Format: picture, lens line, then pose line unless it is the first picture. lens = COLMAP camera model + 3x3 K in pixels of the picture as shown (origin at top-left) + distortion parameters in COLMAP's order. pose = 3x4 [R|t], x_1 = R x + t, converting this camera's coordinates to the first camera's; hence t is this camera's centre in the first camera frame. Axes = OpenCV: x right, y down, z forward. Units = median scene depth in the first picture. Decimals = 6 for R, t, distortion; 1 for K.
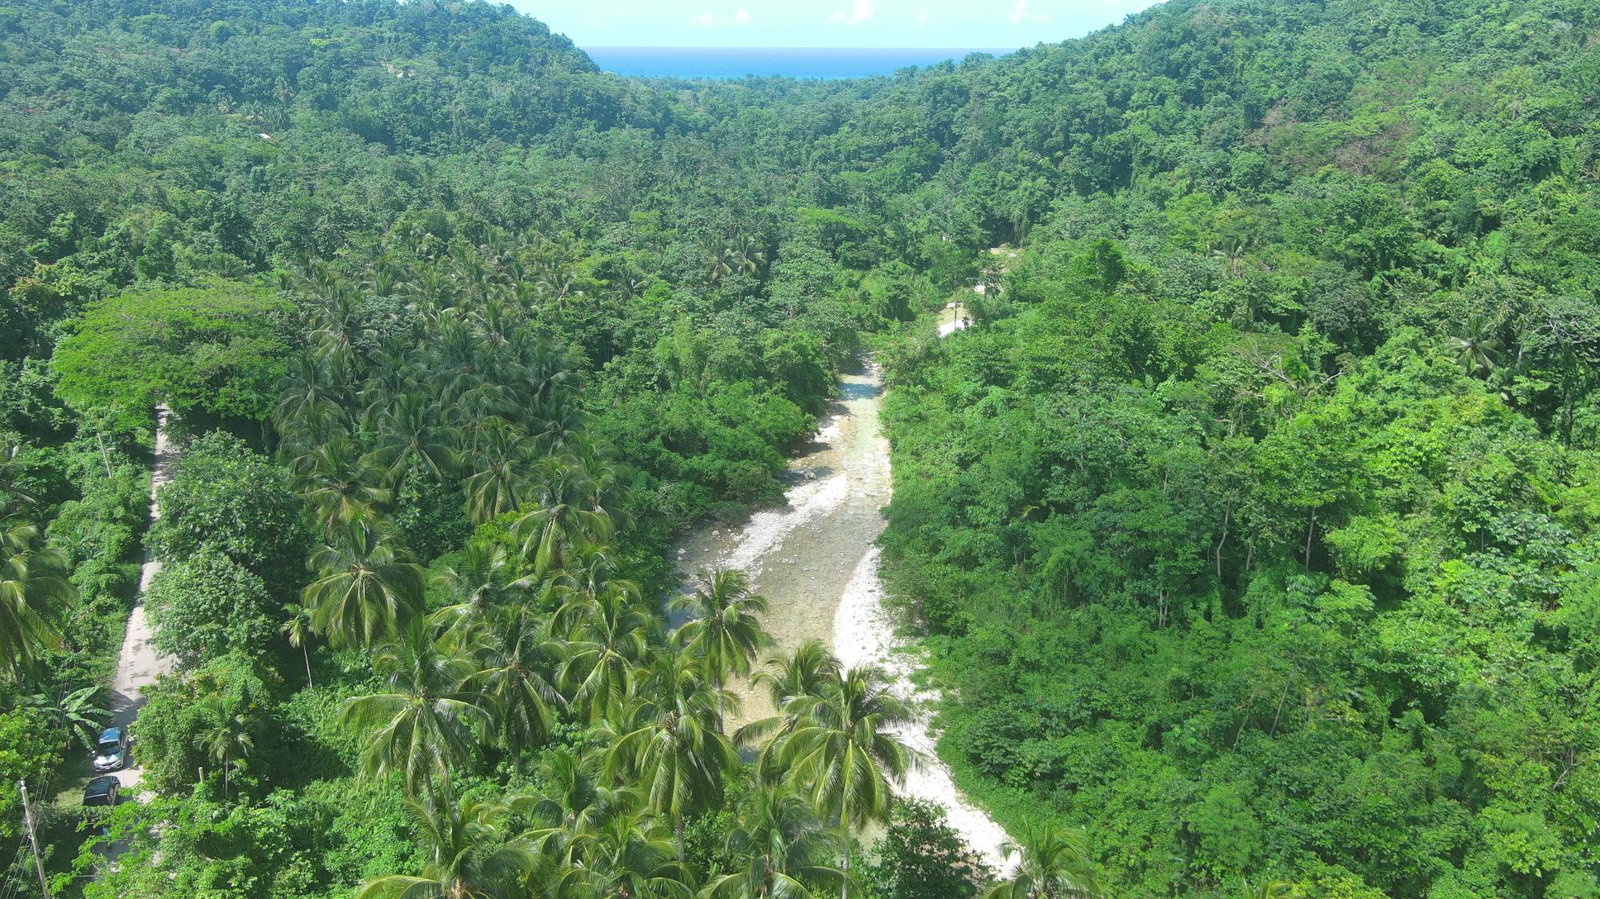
lens RADIAL K [[1254.9, 0, 797.6], [0, 1254.9, 453.1], [0, 0, 1]] dist [0.012458, -0.001869]
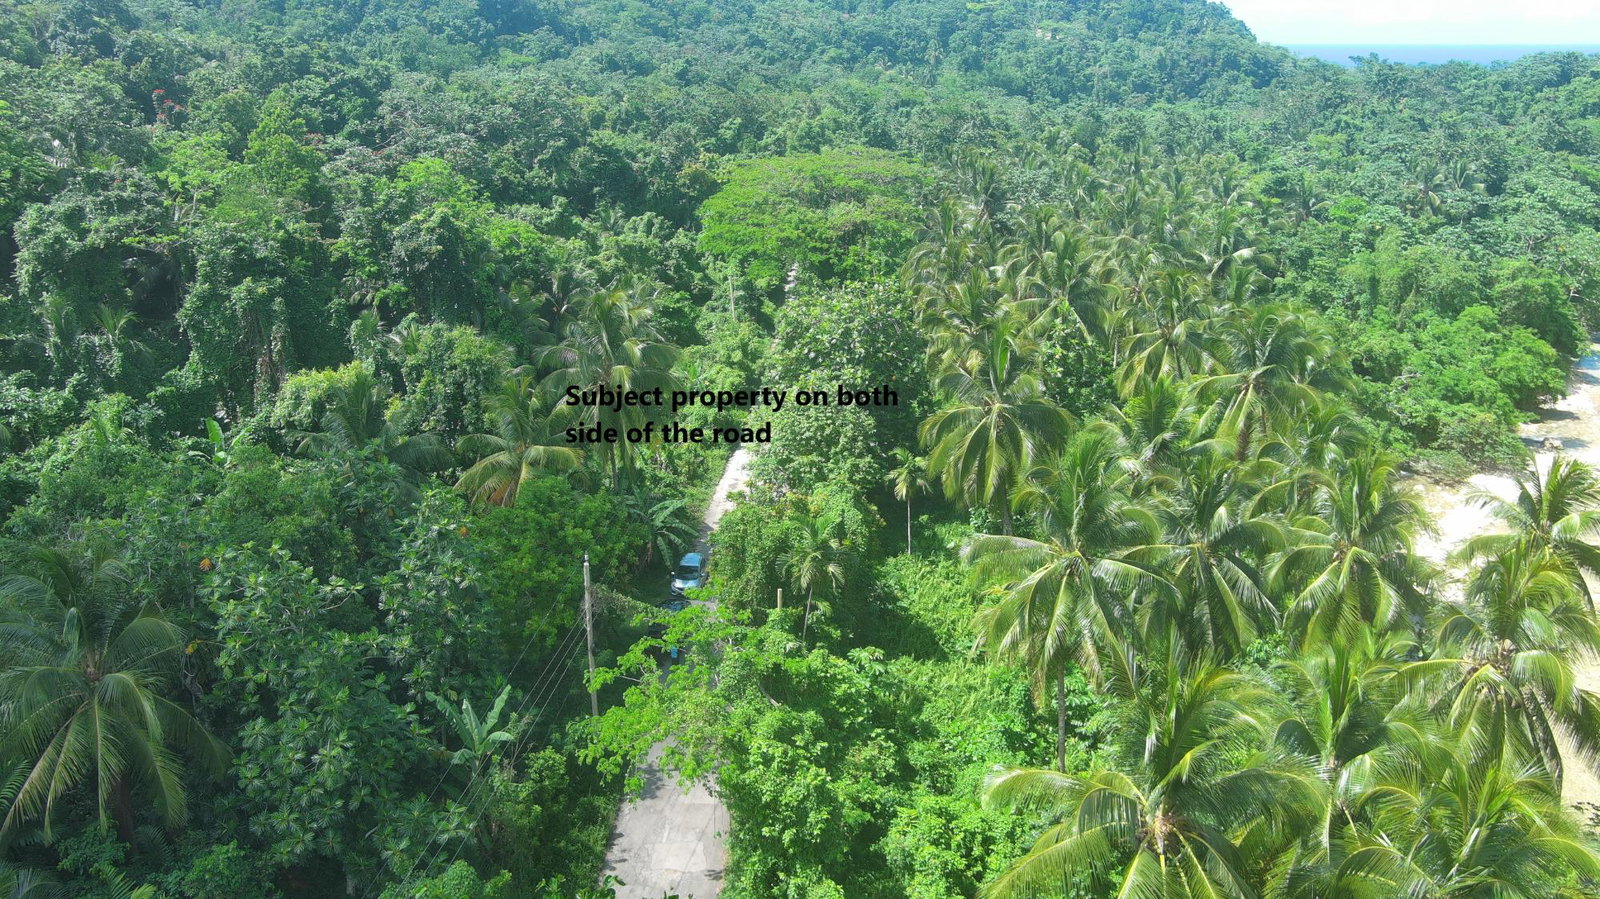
lens RADIAL K [[1254.9, 0, 797.6], [0, 1254.9, 453.1], [0, 0, 1]] dist [0.012458, -0.001869]
pose [[0.890135, 0.141349, -0.433220, -0.080603], [-0.141153, 0.989444, 0.032803, 0.078637], [0.433284, 0.031951, 0.900691, 0.173897]]
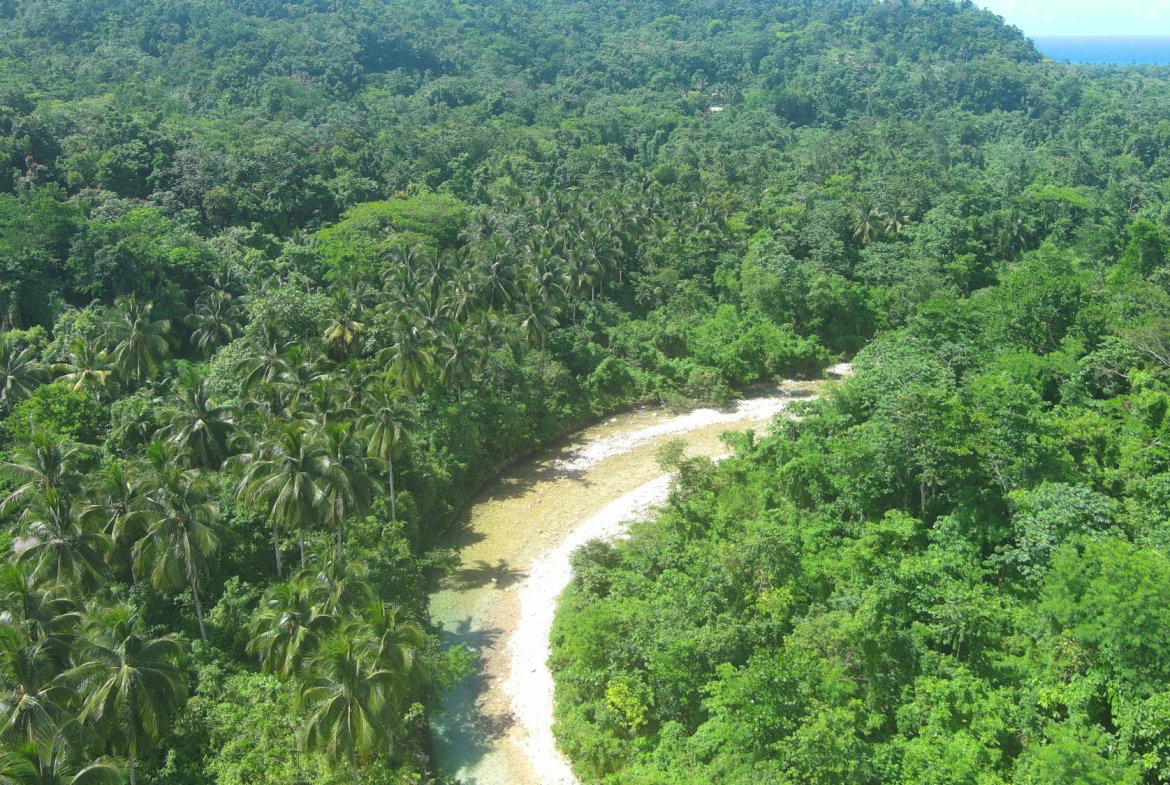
lens RADIAL K [[1102.0, 0, 585.0], [0, 1102.0, 392.5], [0, 0, 1]] dist [0.011616, -0.003072]
pose [[0.819200, 0.169692, -0.547828, 0.543490], [-0.170789, 0.984067, 0.049428, -0.002326], [0.547487, 0.053072, 0.835129, 0.017300]]
